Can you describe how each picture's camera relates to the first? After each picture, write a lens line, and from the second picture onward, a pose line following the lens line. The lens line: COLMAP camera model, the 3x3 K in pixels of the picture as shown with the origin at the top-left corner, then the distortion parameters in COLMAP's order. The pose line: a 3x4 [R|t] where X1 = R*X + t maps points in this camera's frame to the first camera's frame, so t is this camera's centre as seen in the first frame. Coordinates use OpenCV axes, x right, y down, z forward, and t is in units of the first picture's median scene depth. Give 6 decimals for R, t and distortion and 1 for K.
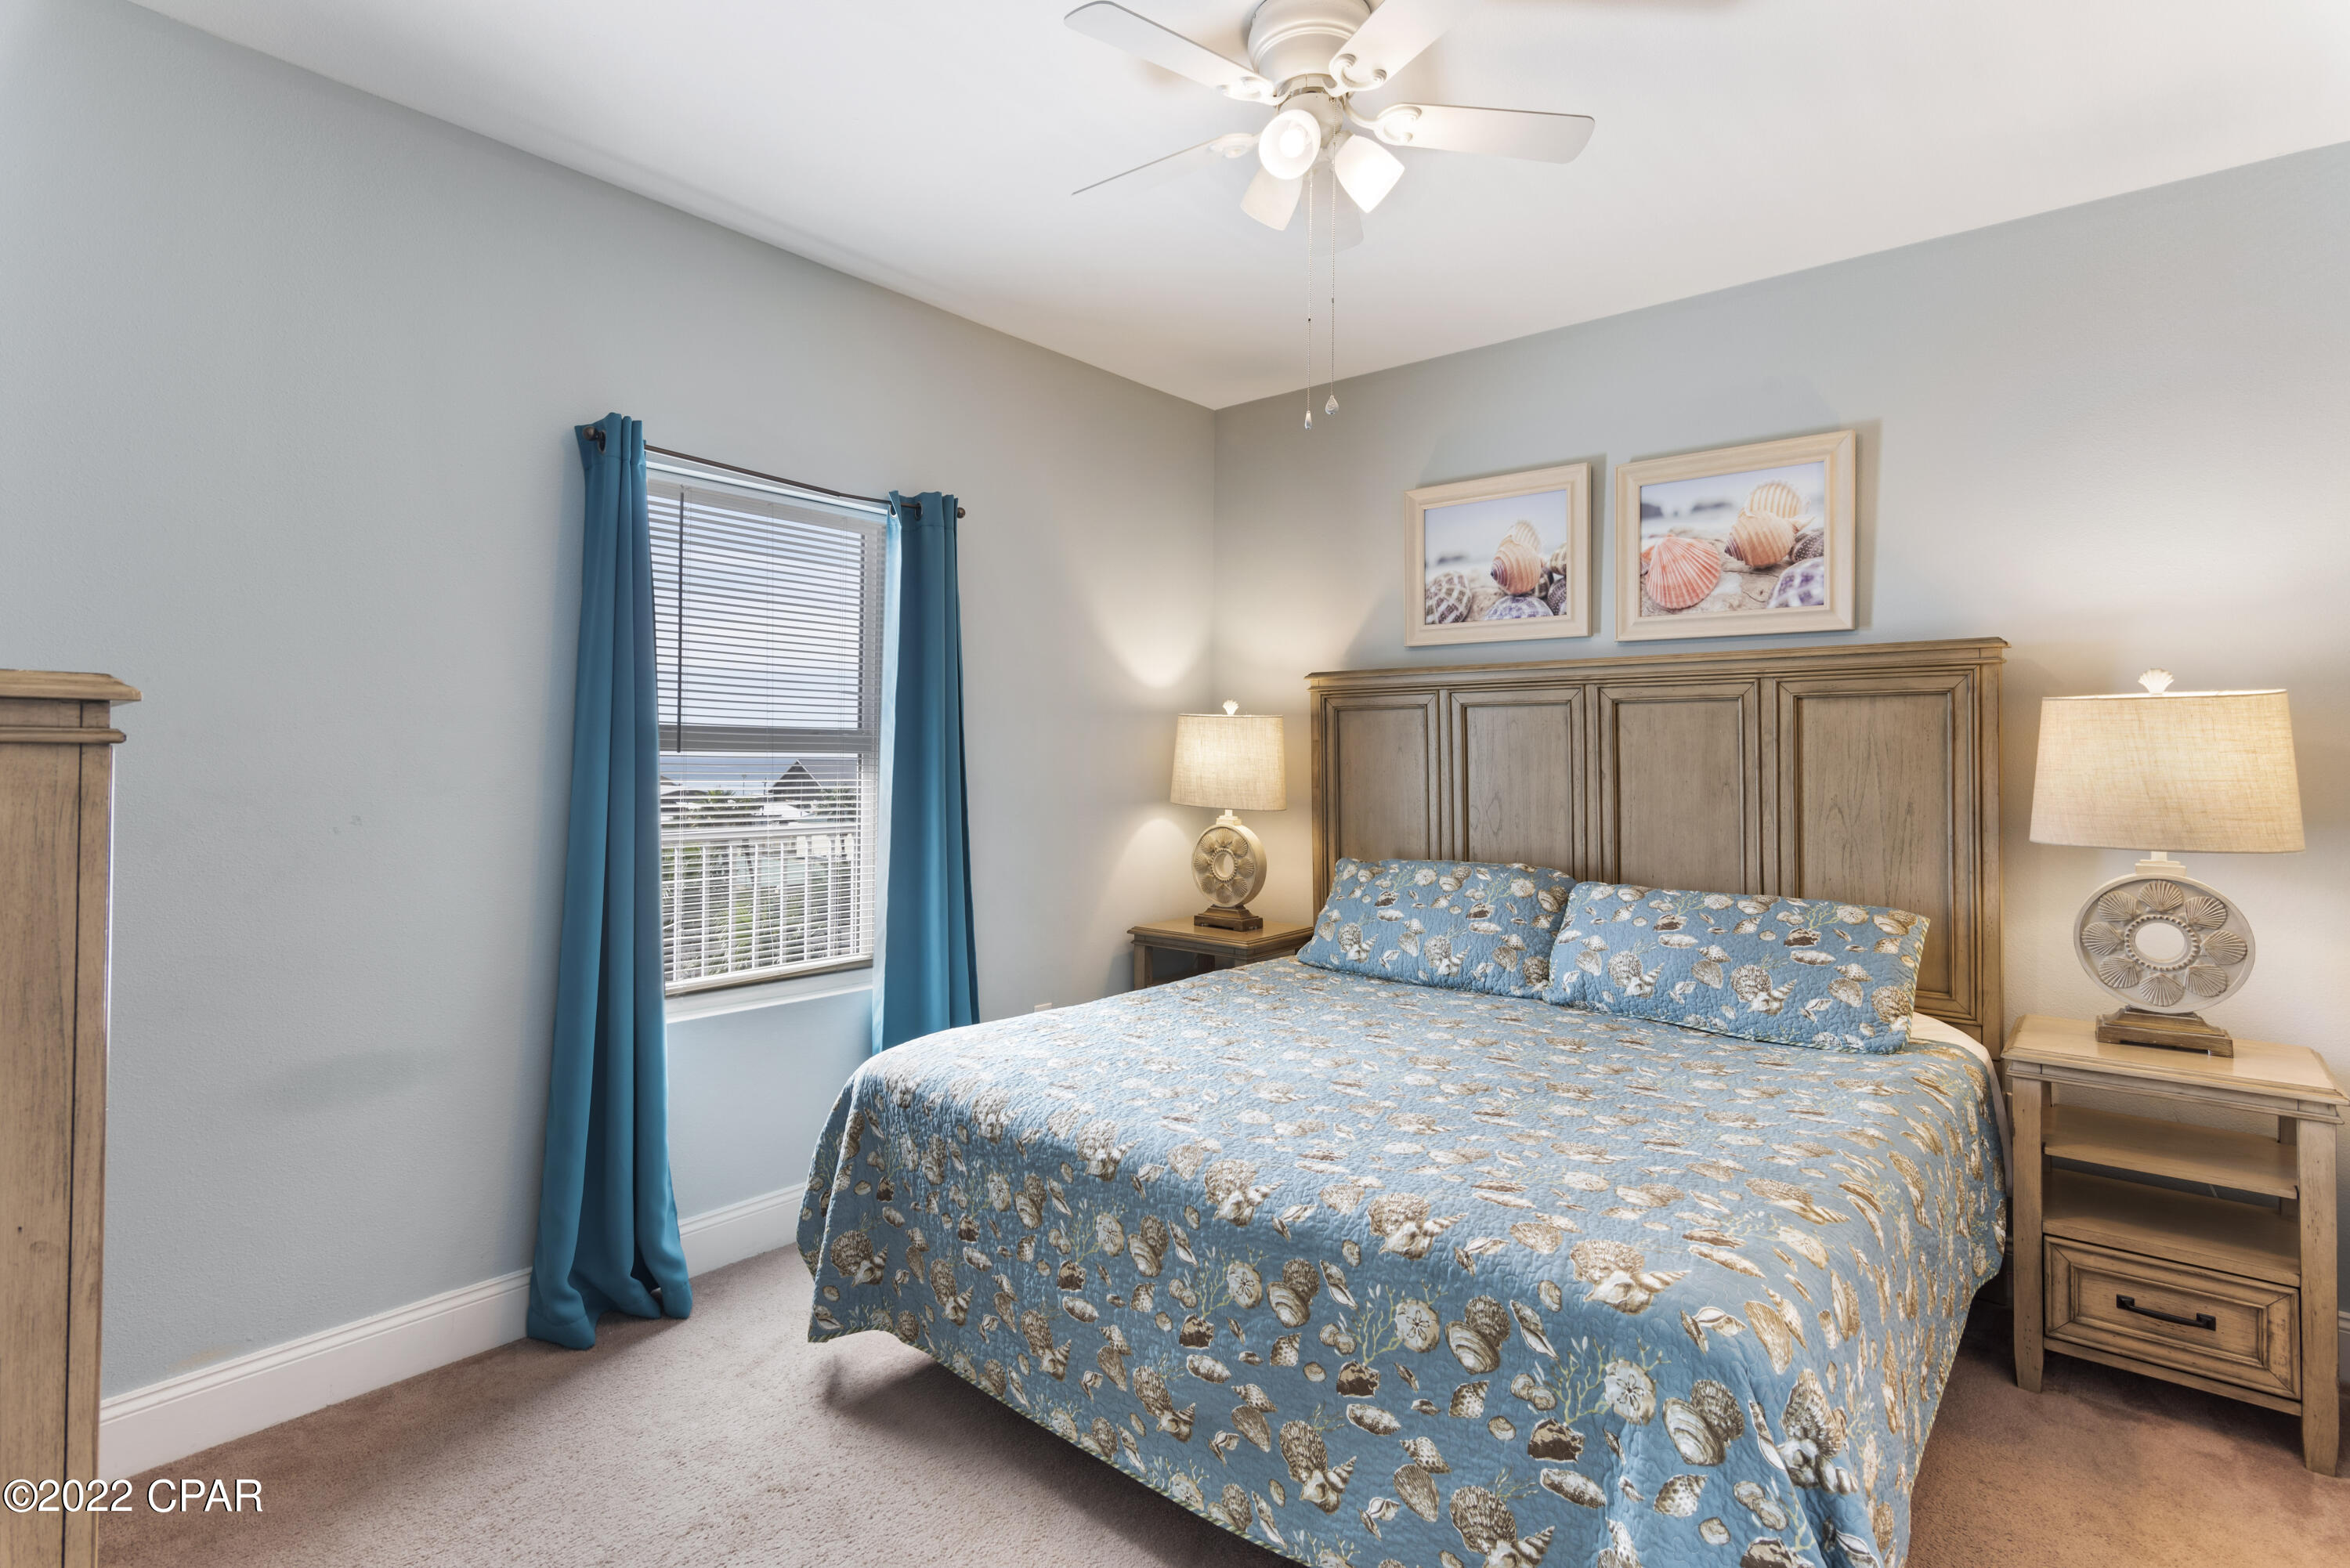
lens RADIAL K [[1166.4, 0, 1181.0], [0, 1166.4, 770.8], [0, 0, 1]] dist [0.000658, 0.000049]
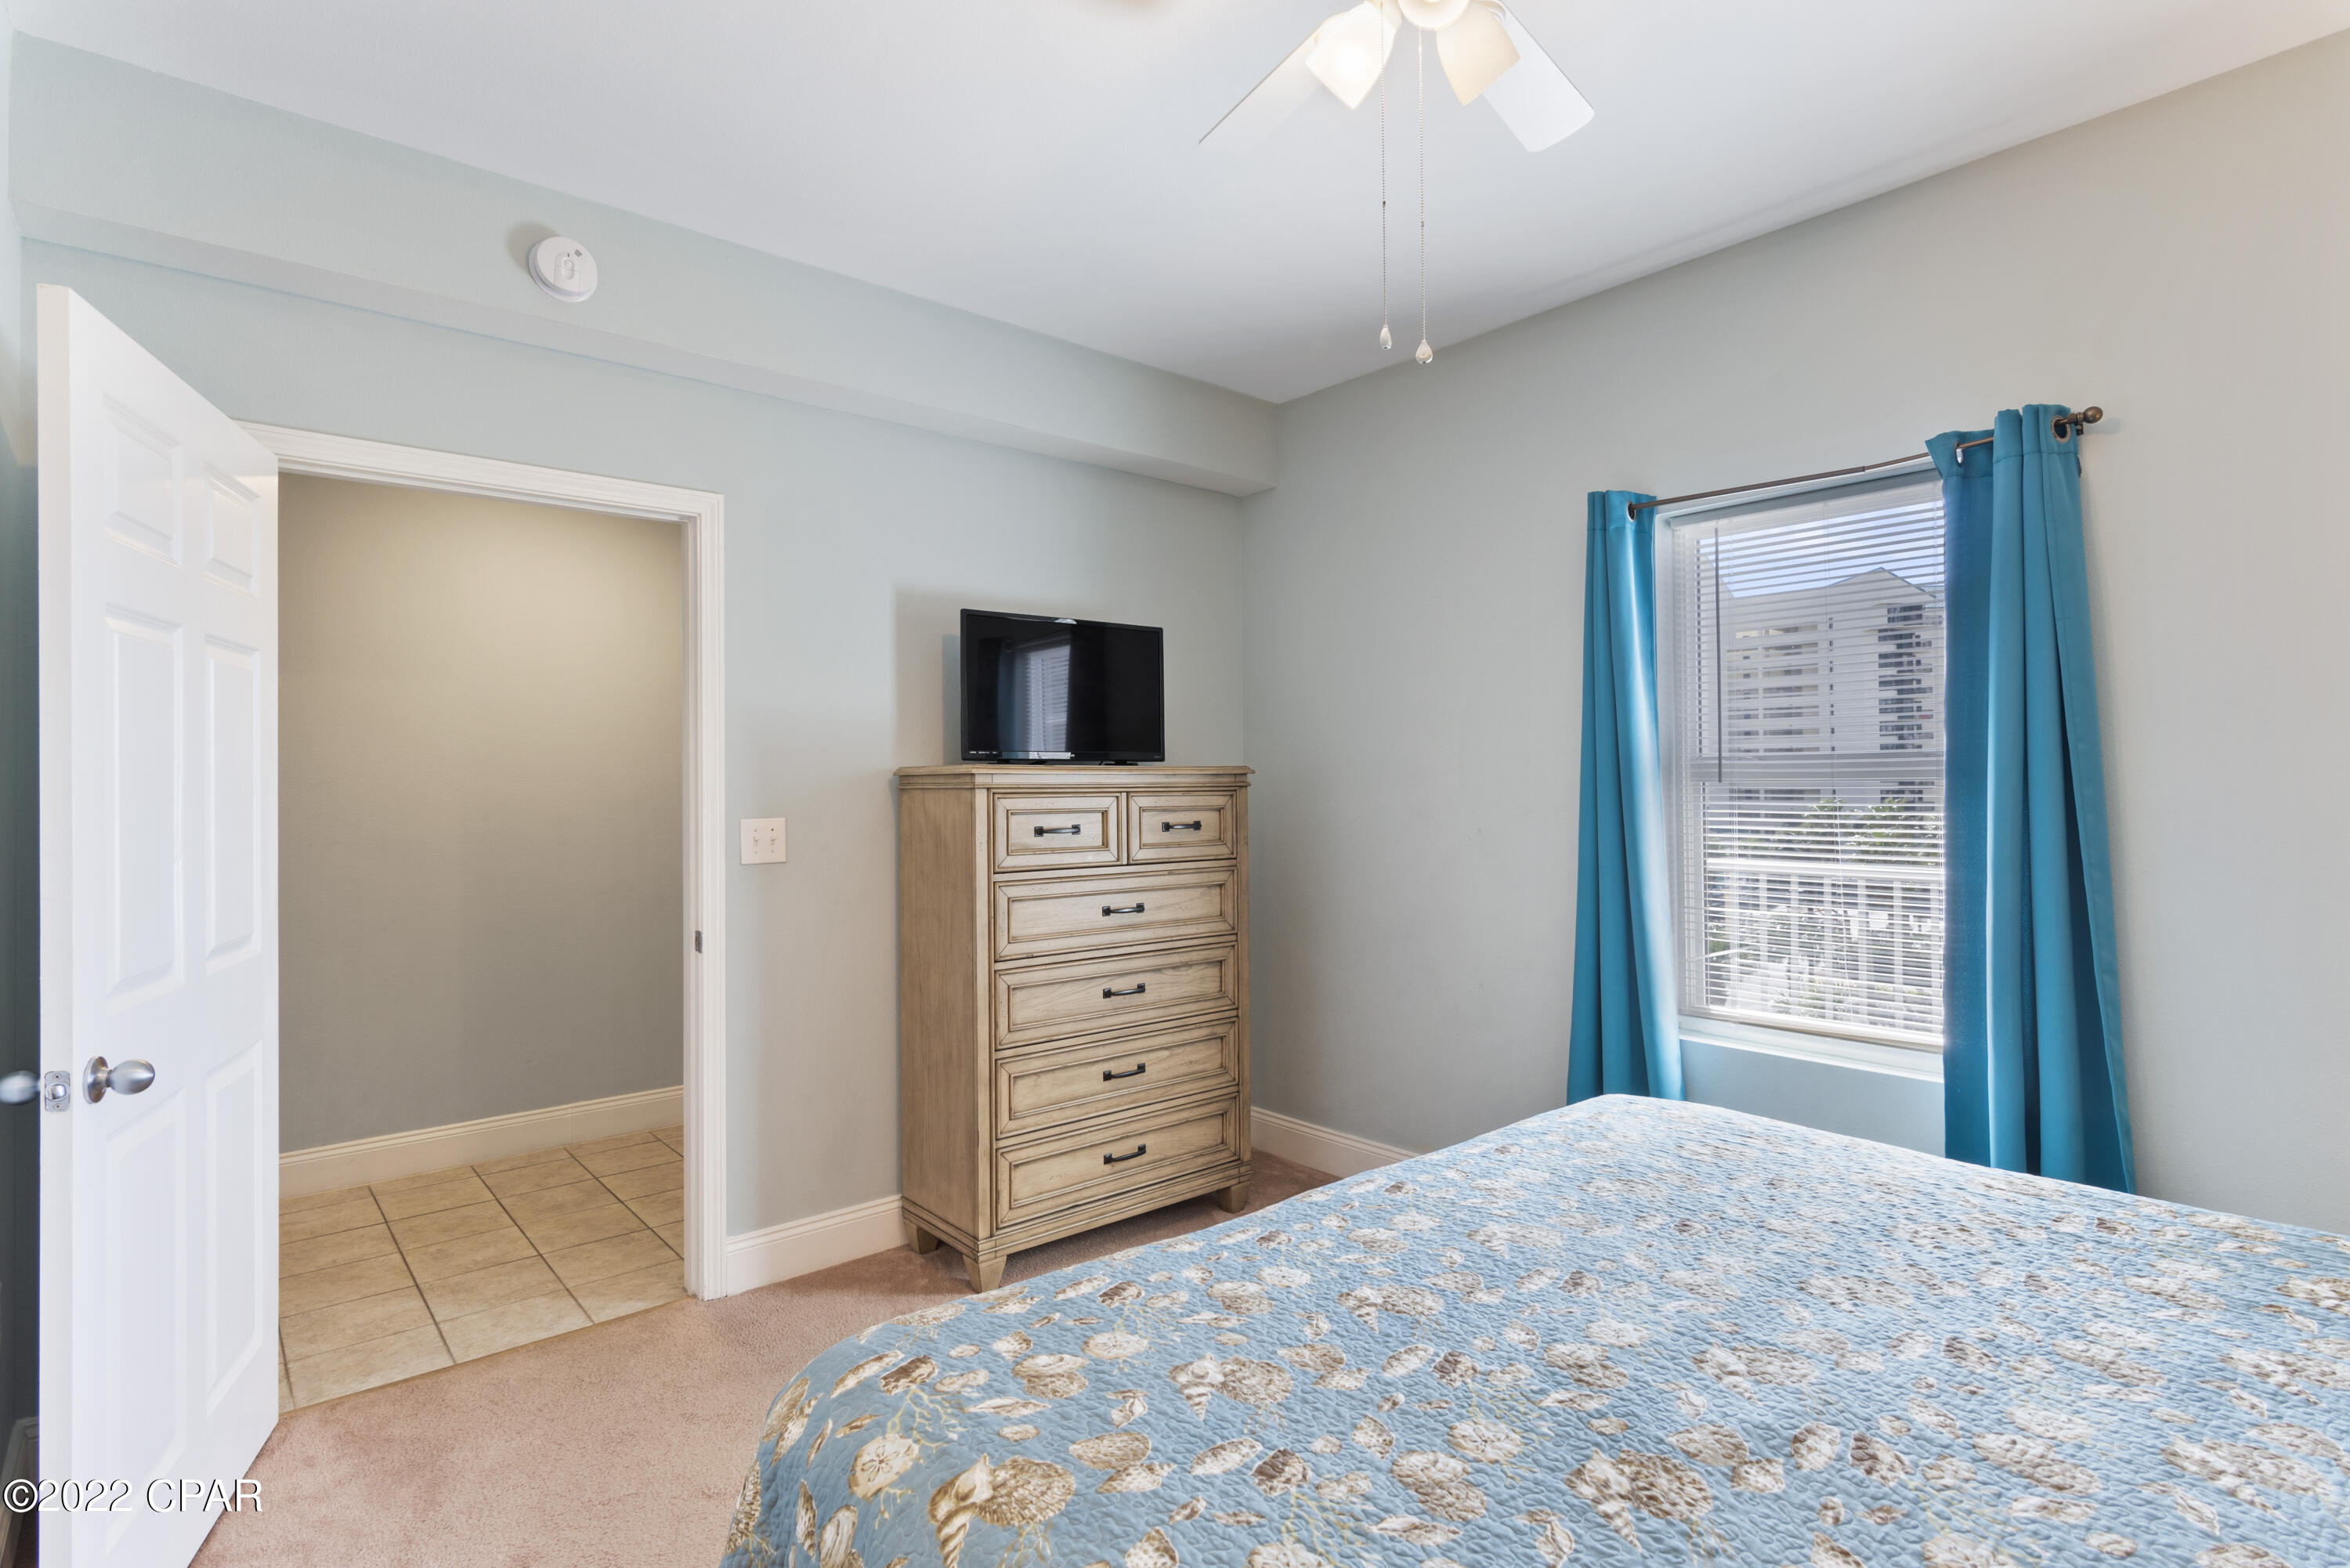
lens RADIAL K [[1166.4, 0, 1181.0], [0, 1166.4, 770.8], [0, 0, 1]] dist [0.000658, 0.000049]
pose [[-0.166502, -0.019219, -0.985854, 0.914333], [-0.001652, 0.999814, -0.019212, -0.008136], [0.986040, -0.001570, -0.166503, 0.972687]]
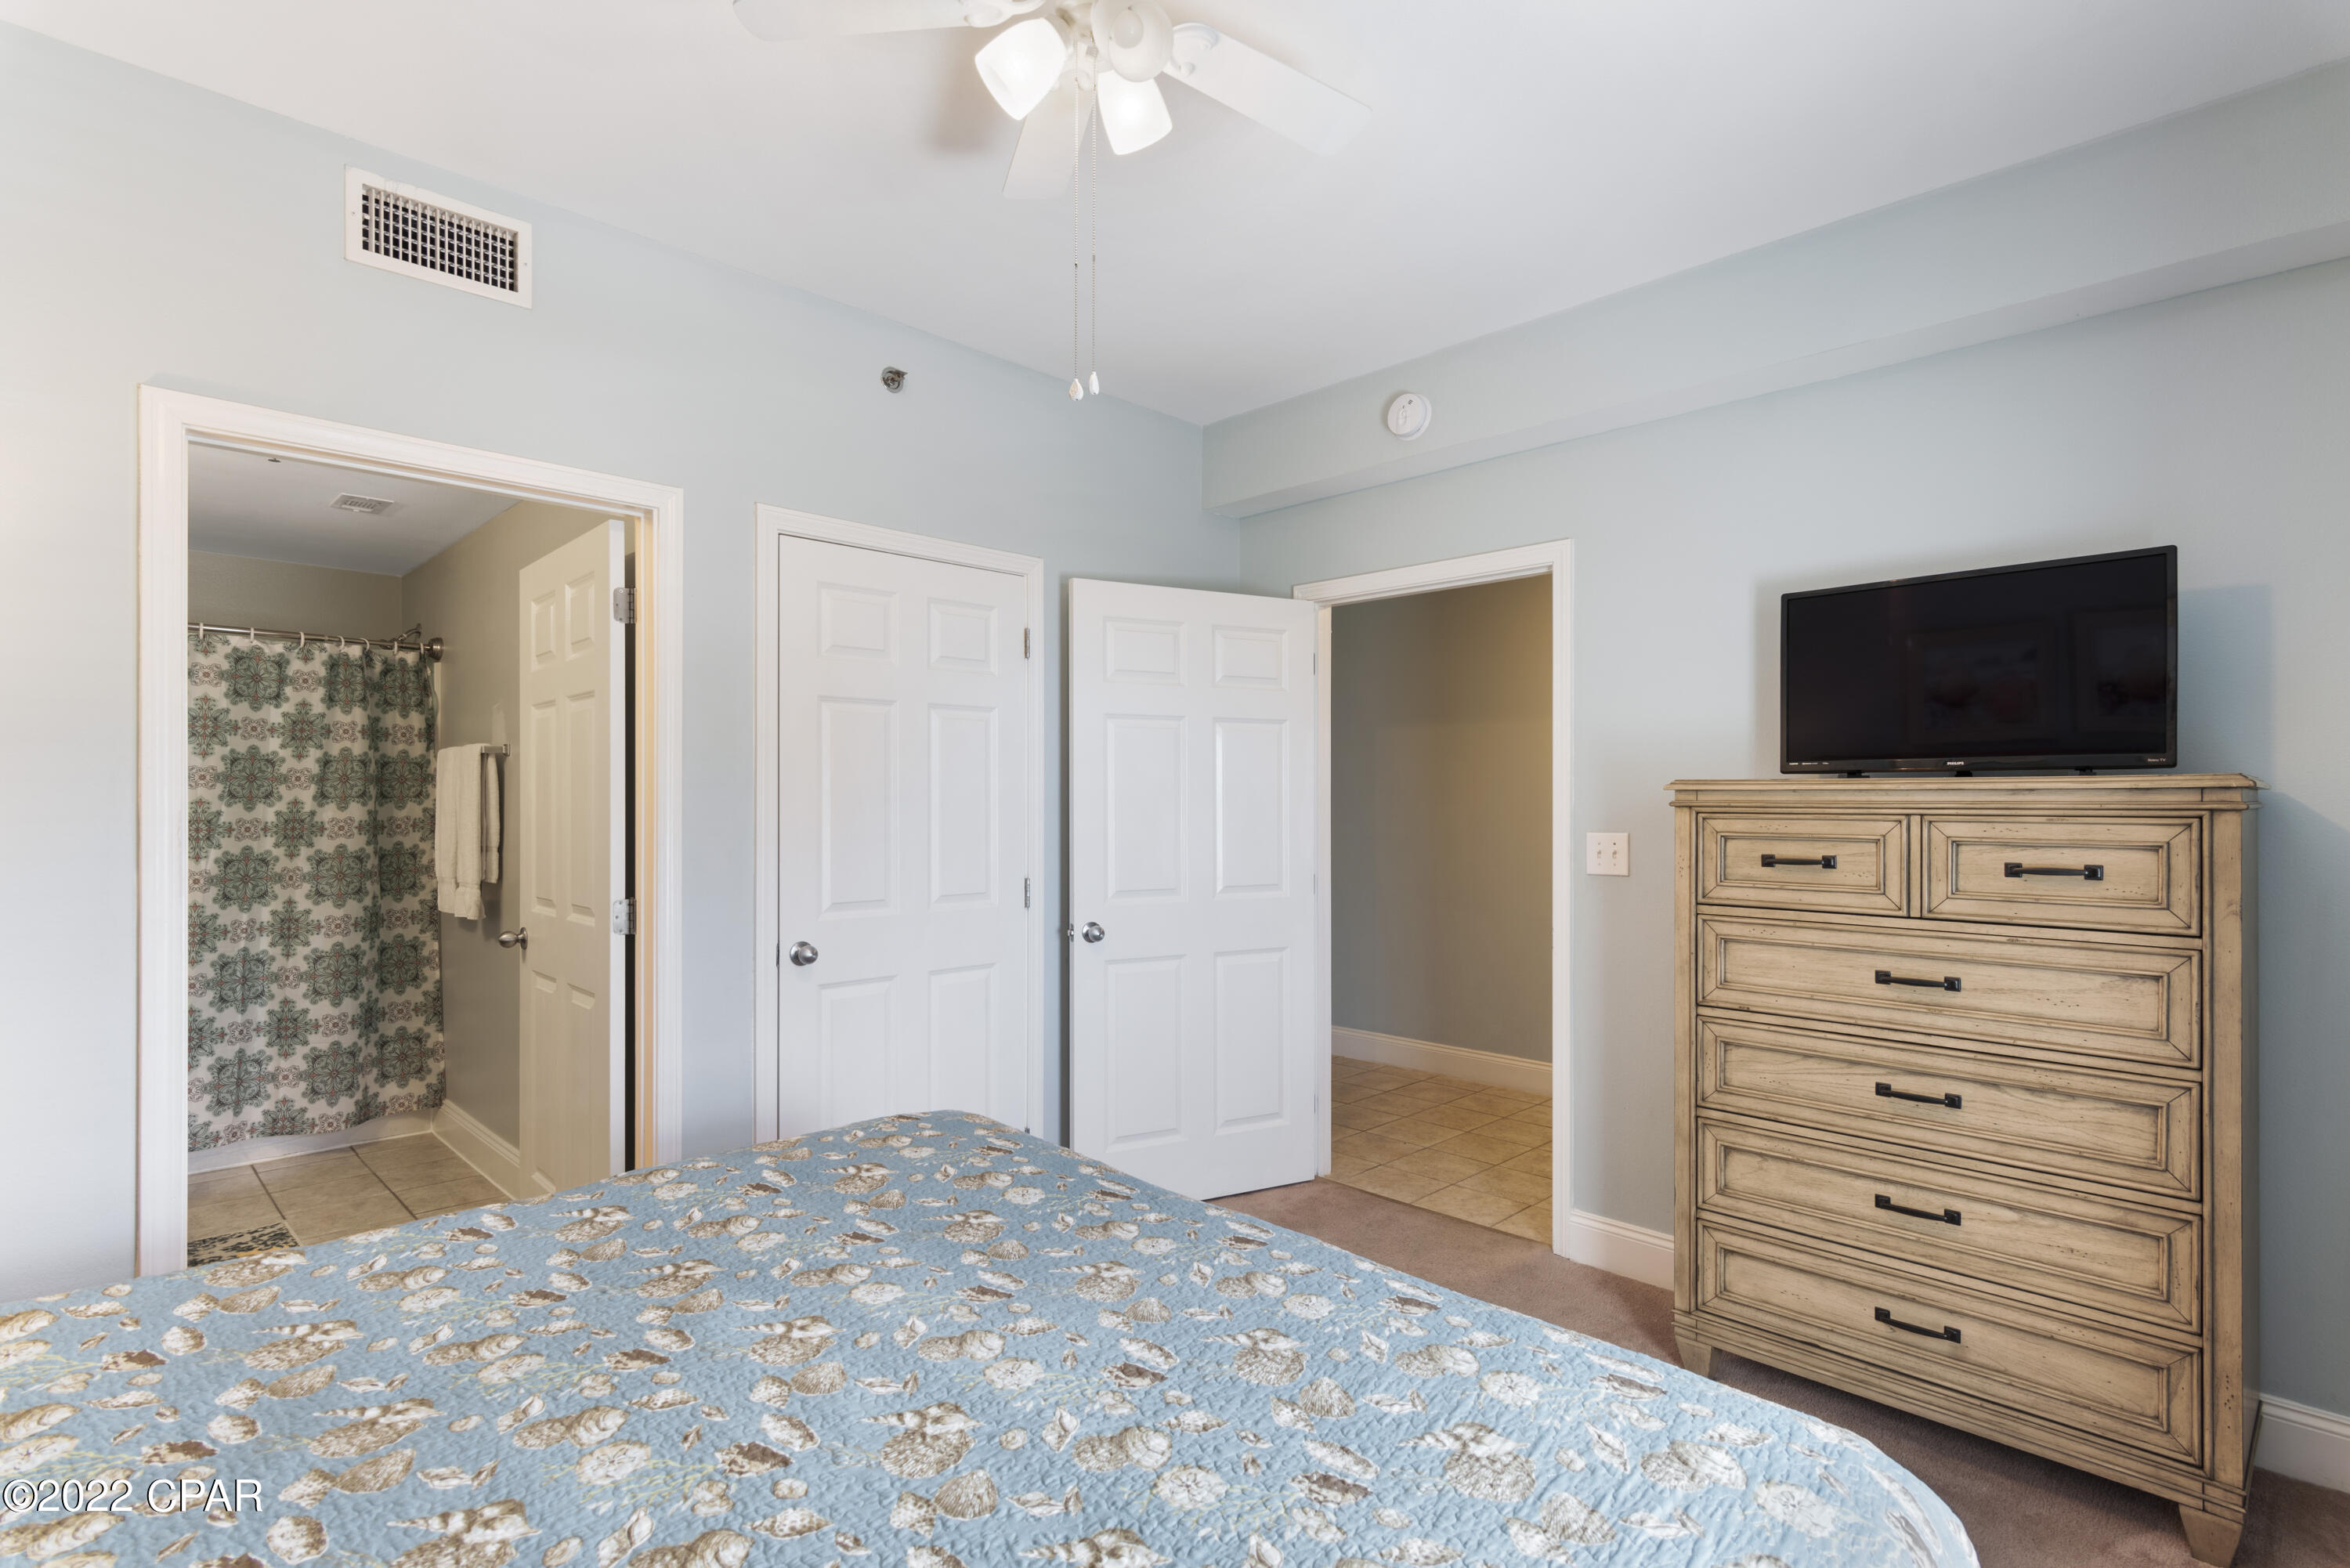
lens RADIAL K [[1141.9, 0, 1165.7], [0, 1141.9, 796.9], [0, 0, 1]] dist [-0.001008, -0.000034]
pose [[-0.995069, -0.013132, 0.098313, -0.021436], [-0.012685, 0.999906, 0.005176, -0.023909], [-0.098372, 0.003903, -0.995142, 1.796761]]
